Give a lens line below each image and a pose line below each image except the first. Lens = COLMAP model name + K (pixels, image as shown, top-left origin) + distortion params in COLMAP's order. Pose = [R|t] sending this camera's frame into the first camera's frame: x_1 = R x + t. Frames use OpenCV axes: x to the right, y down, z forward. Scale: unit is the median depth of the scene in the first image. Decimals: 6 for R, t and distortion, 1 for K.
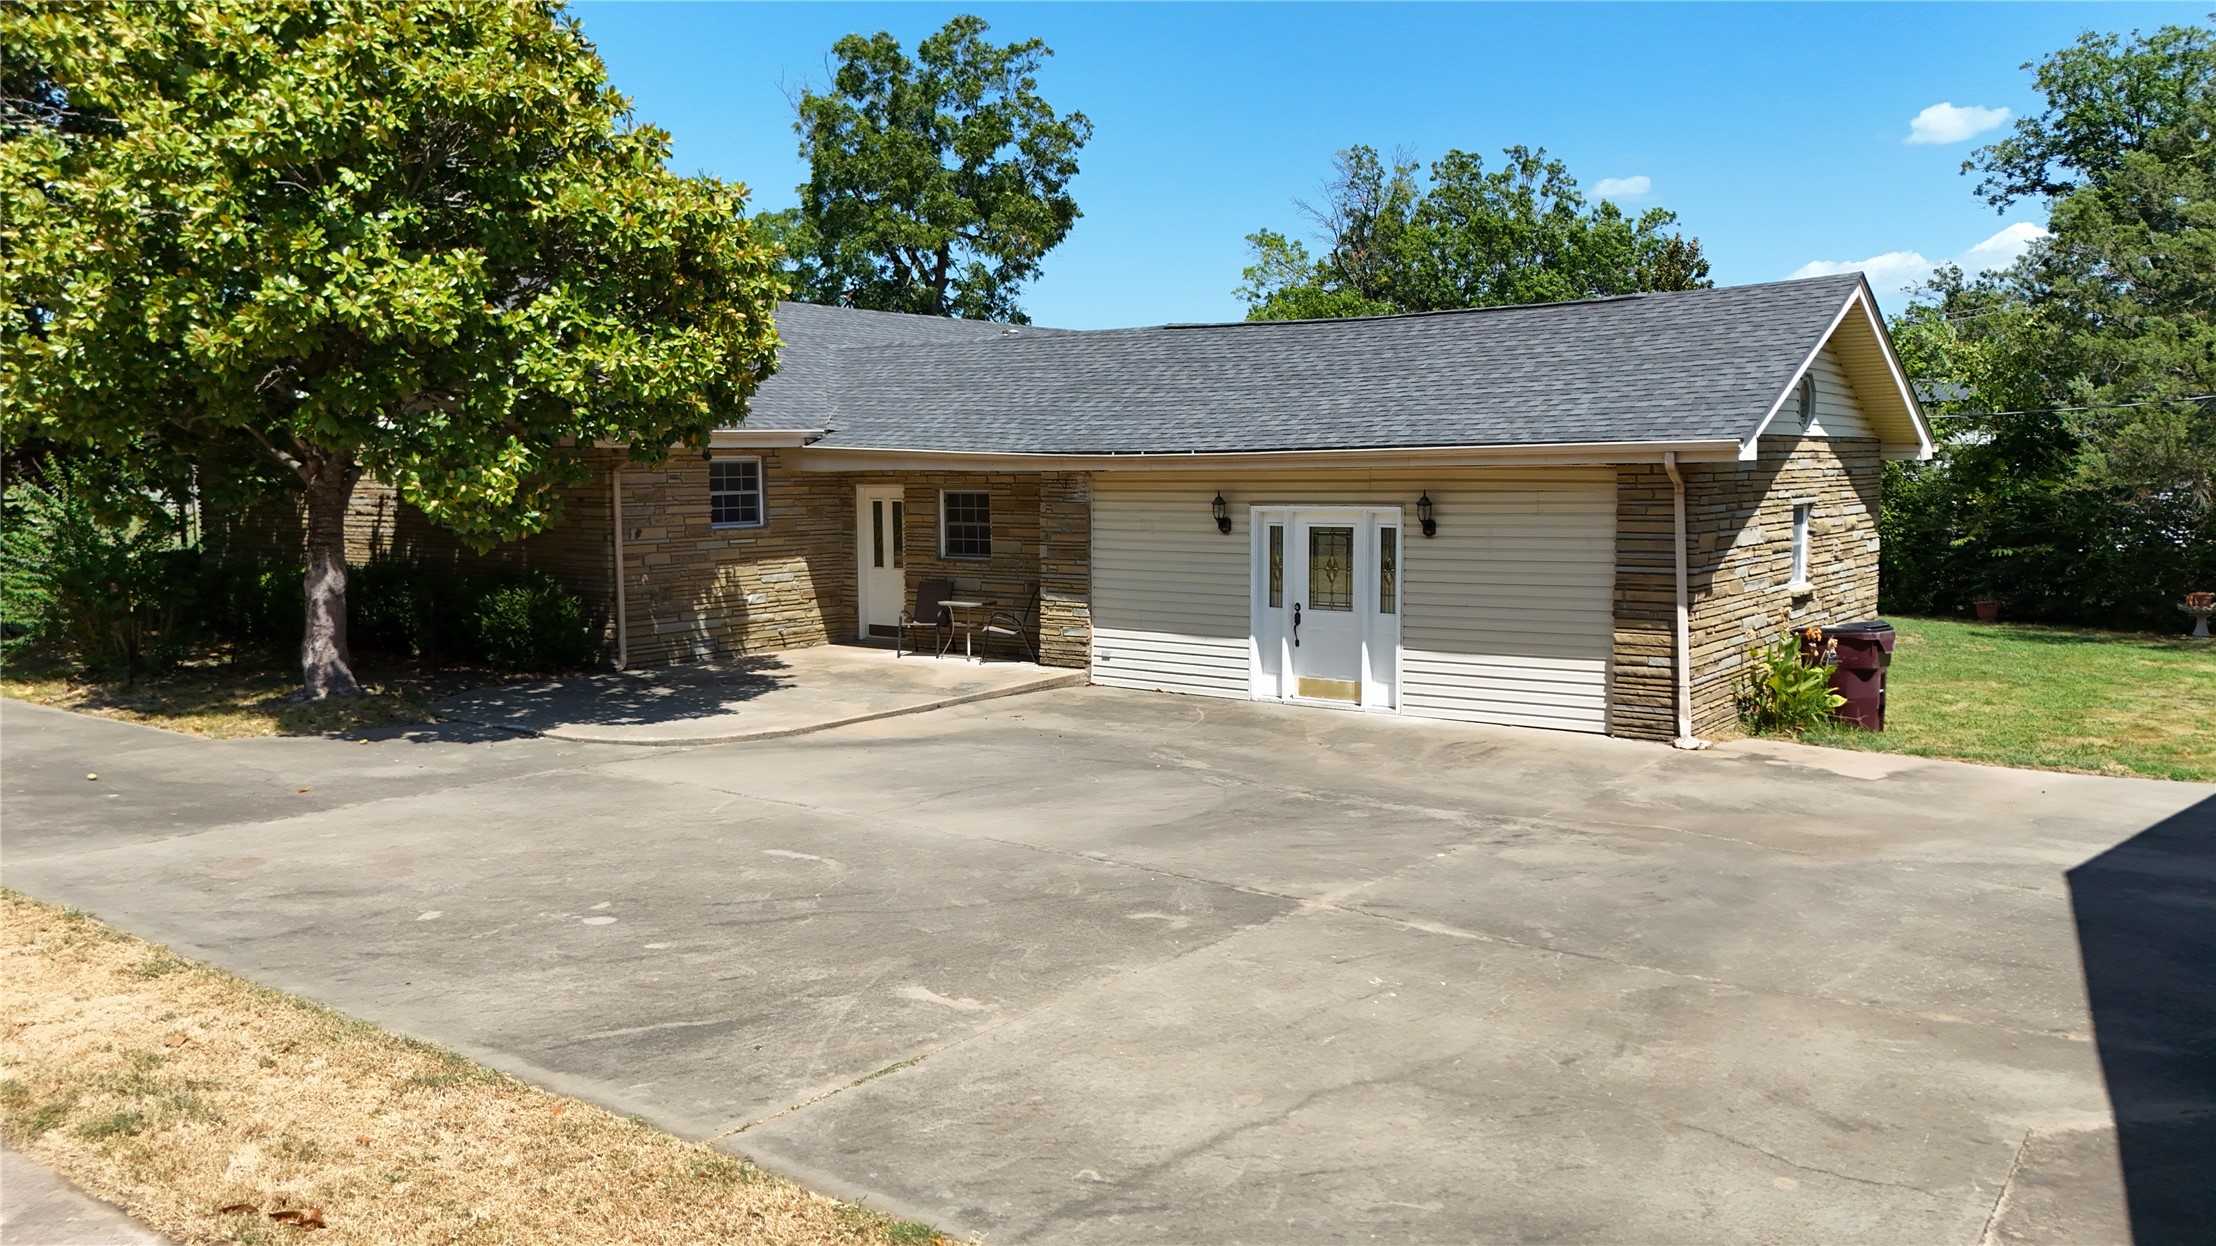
lens RADIAL K [[1630.8, 0, 1108.0], [0, 1630.8, 623.0], [0, 0, 1]] dist [0.094367, -0.117754]
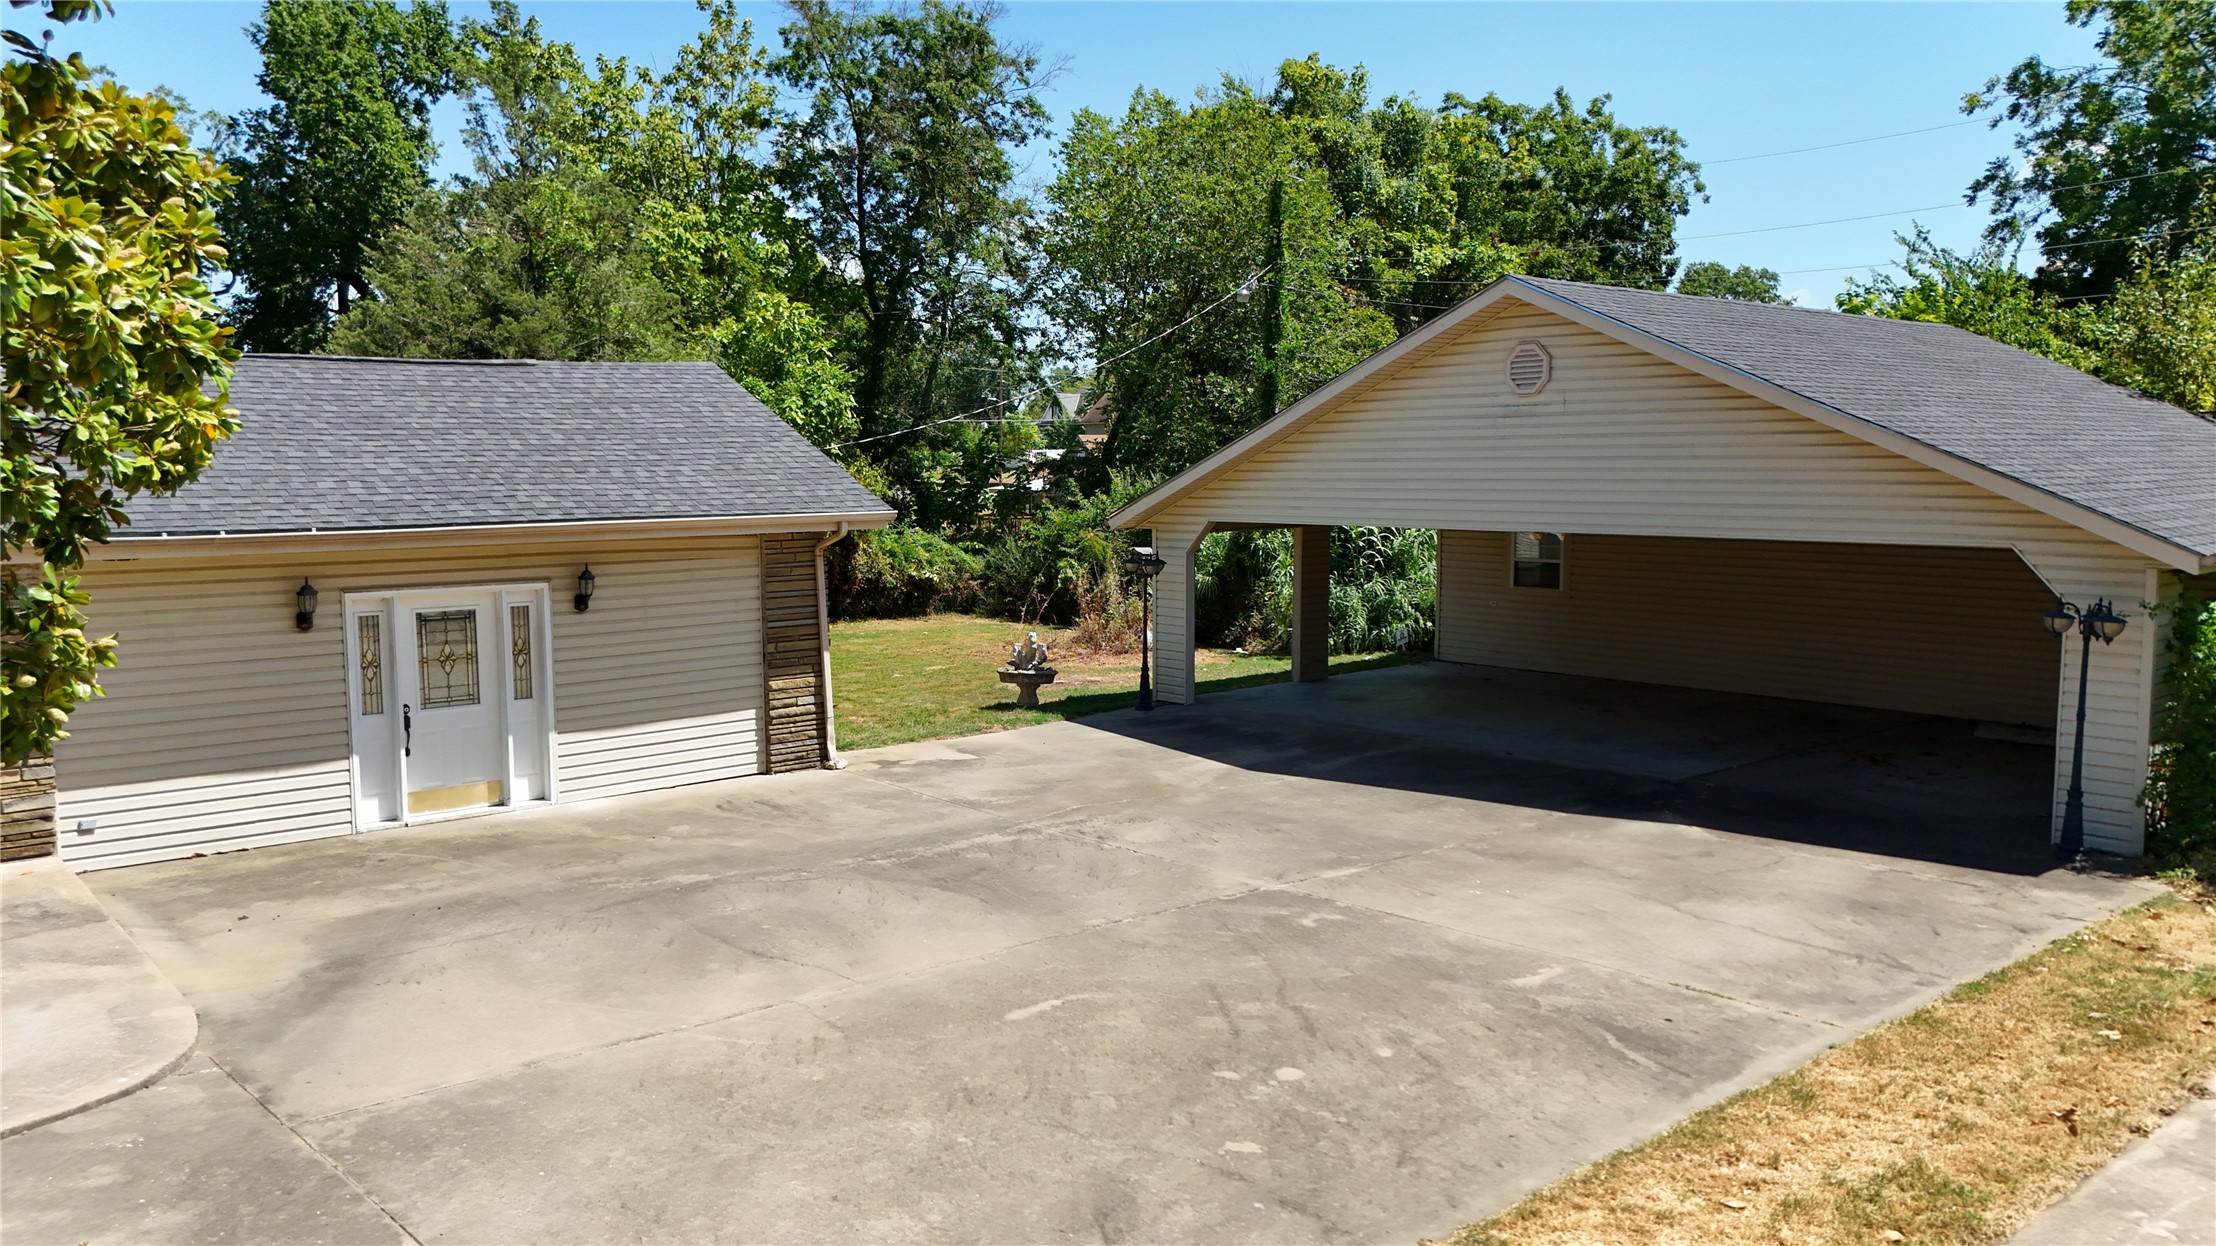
lens RADIAL K [[1630.8, 0, 1108.0], [0, 1630.8, 623.0], [0, 0, 1]] dist [0.094367, -0.117754]
pose [[0.217233, -0.091347, 0.971836, -0.851064], [0.099636, 0.992486, 0.071016, -0.105694], [-0.971021, 0.081403, 0.224702, 0.607101]]
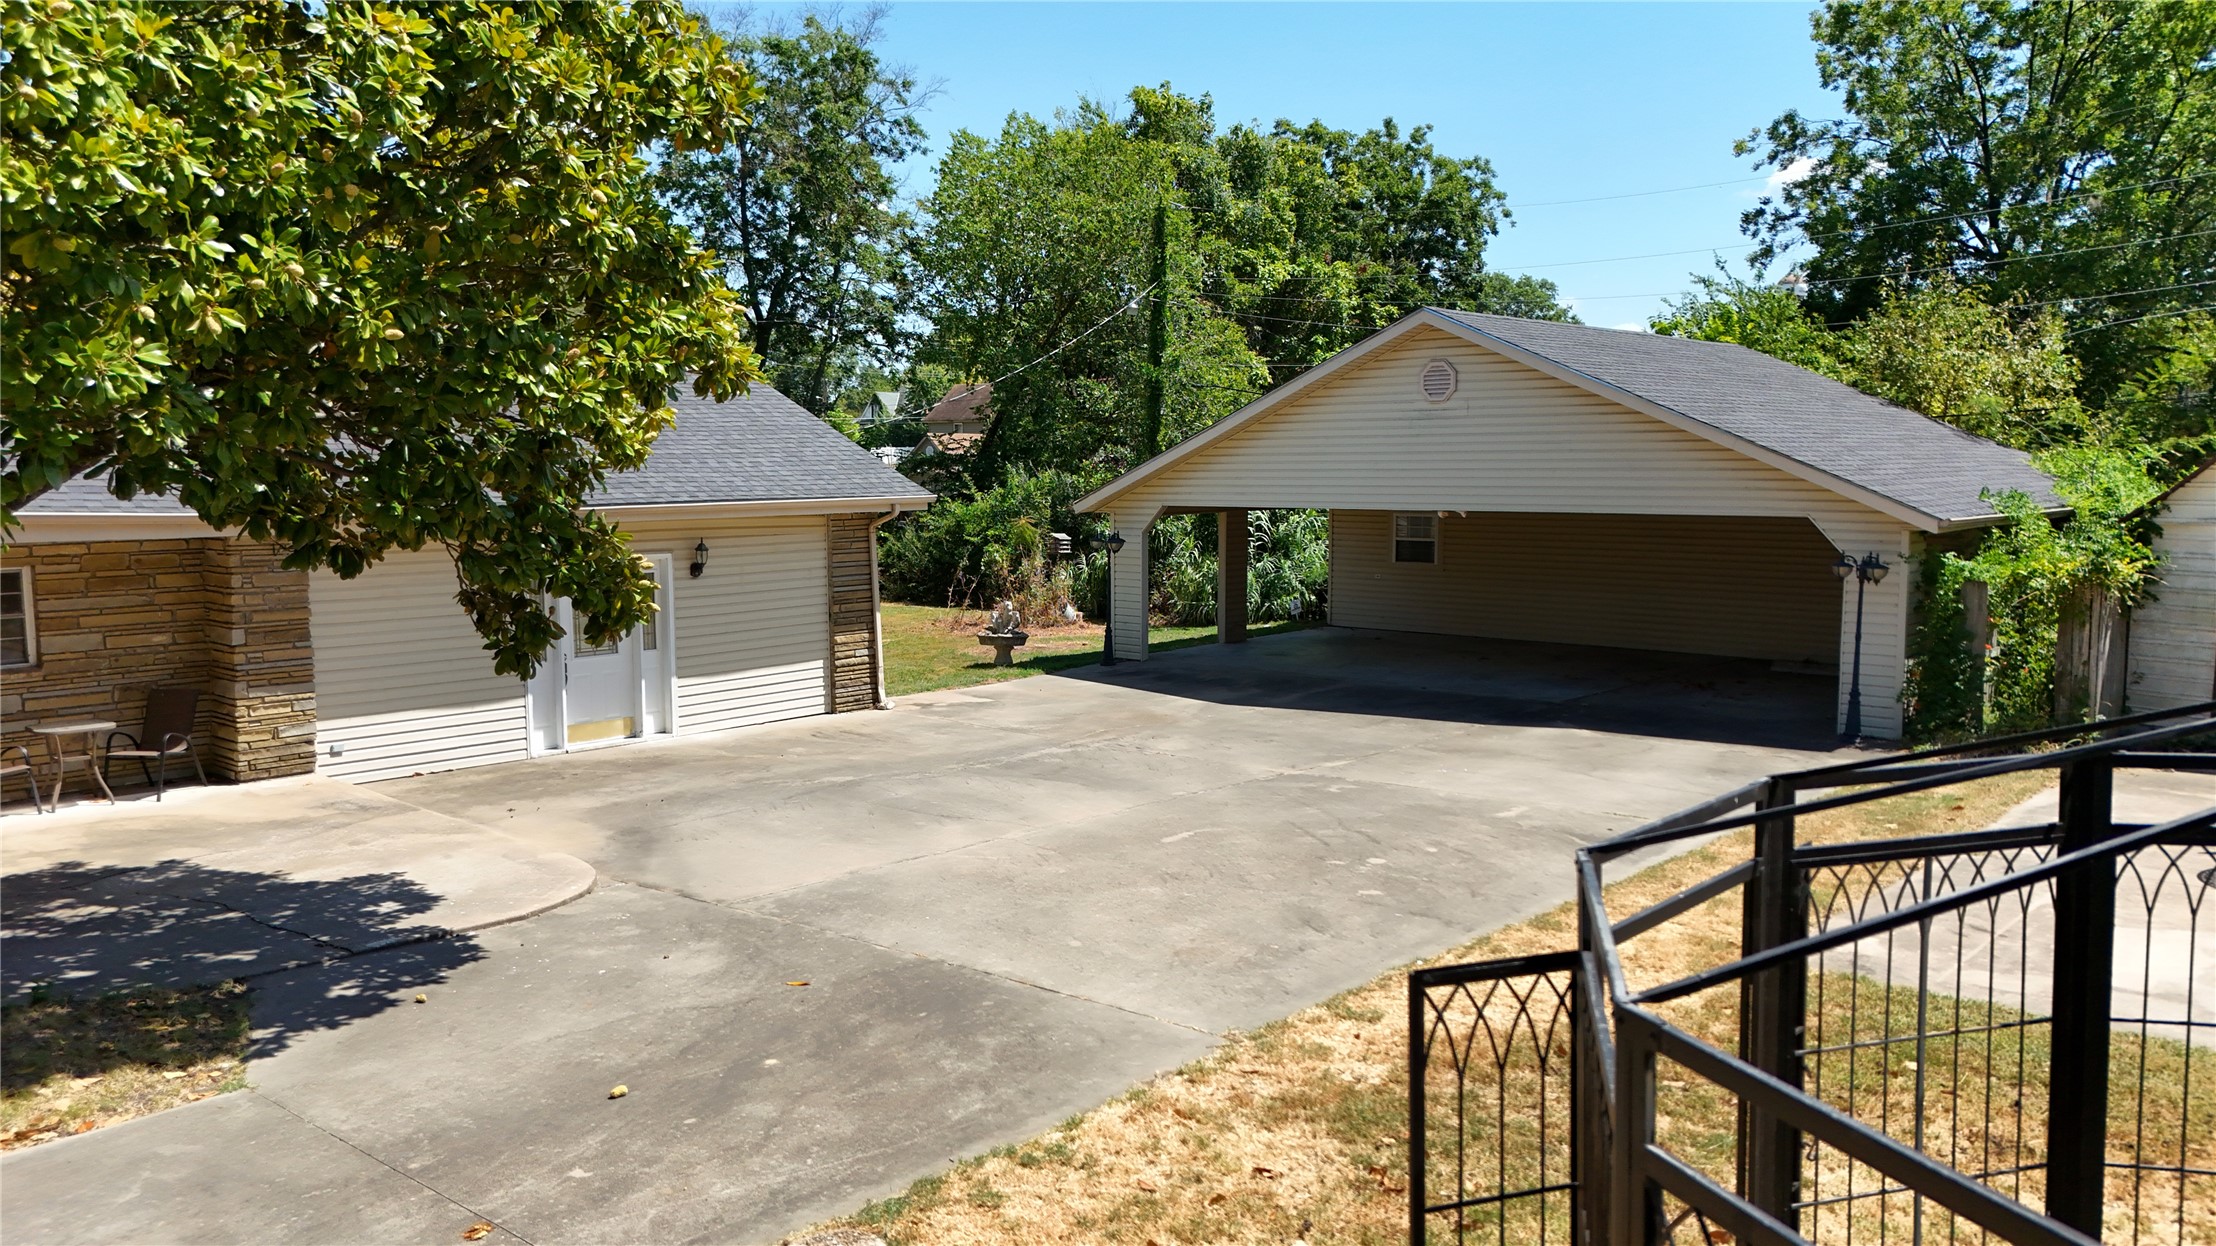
lens RADIAL K [[1629.6, 0, 1108.0], [0, 1629.6, 623.0], [0, 0, 1]] dist [0.151939, -0.289559]
pose [[0.093717, -0.093472, 0.991201, -1.183640], [0.102091, 0.991237, 0.083823, -0.111817], [-0.990351, 0.093337, 0.102439, 0.743550]]
